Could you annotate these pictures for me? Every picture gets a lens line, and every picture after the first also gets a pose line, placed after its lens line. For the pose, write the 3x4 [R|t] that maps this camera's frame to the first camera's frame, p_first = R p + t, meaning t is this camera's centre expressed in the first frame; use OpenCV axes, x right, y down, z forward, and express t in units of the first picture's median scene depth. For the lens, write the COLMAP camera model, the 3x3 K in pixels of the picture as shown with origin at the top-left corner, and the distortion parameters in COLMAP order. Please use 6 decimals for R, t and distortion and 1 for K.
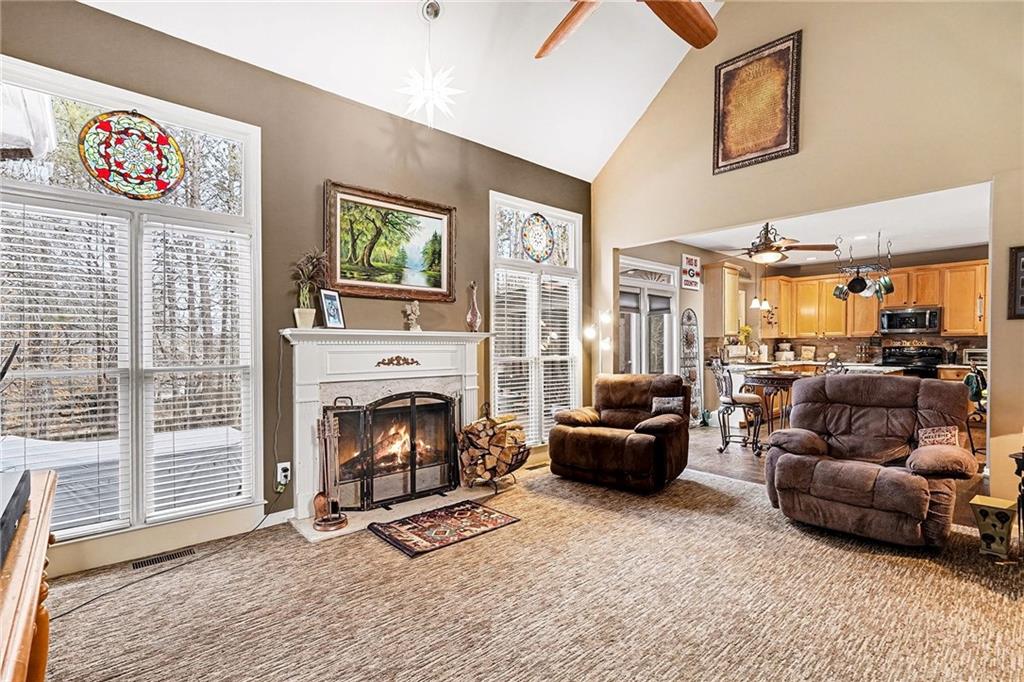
lens RADIAL K [[484.1, 0, 511.7], [0, 484.1, 348.9], [0, 0, 1]] dist [0.004506, -0.000619]
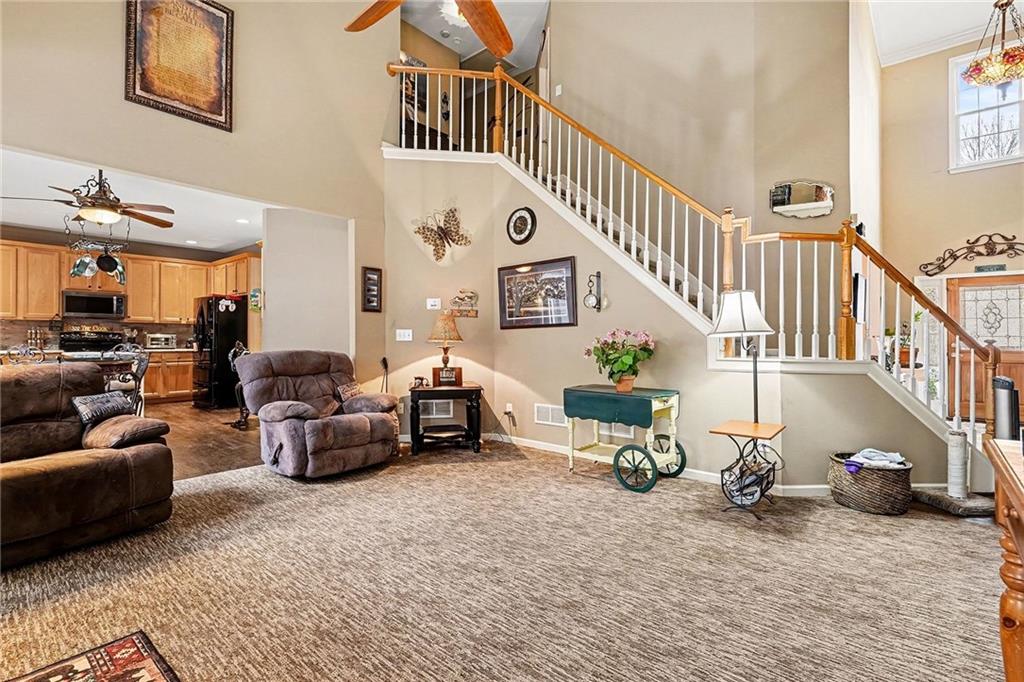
lens RADIAL K [[484.1, 0, 508.1], [0, 484.1, 341.9], [0, 0, 1]] dist [0.004506, -0.000619]
pose [[-0.121820, -0.003894, 0.992545, -0.260732], [0.002921, 0.999987, 0.004282, 0.014563], [-0.992548, 0.003421, -0.121807, 0.305405]]
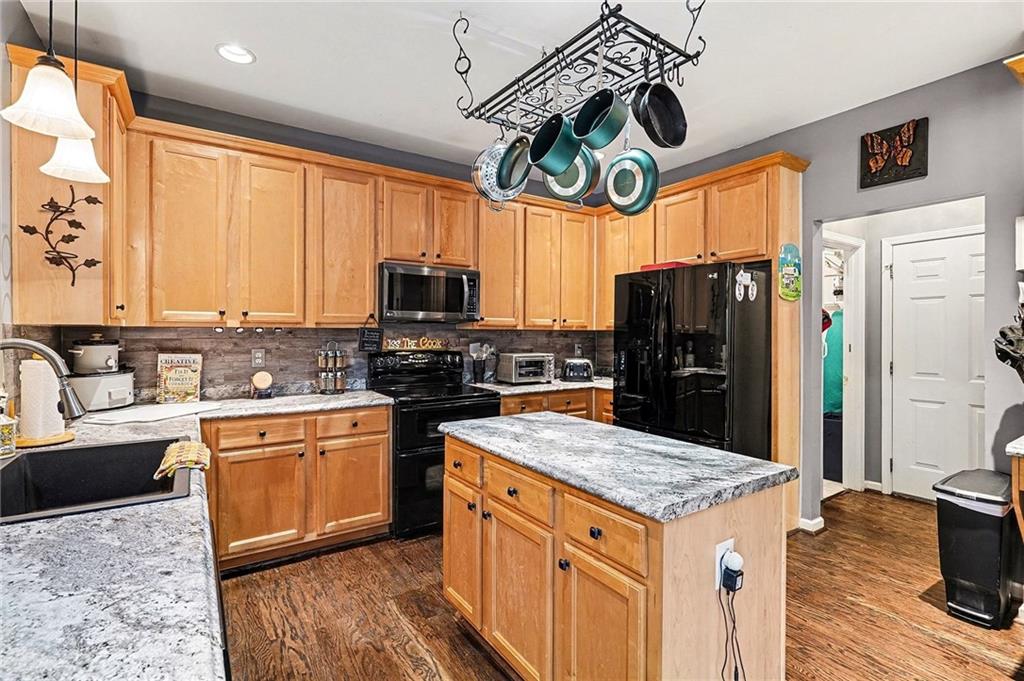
lens RADIAL K [[484.1, 0, 514.0], [0, 484.1, 334.5], [0, 0, 1]] dist [0.004506, -0.000619]
pose [[0.138344, 0.003124, 0.990379, 0.396482], [0.005633, 0.999976, -0.003941, -0.018772], [-0.990368, 0.006124, 0.138323, 0.894014]]
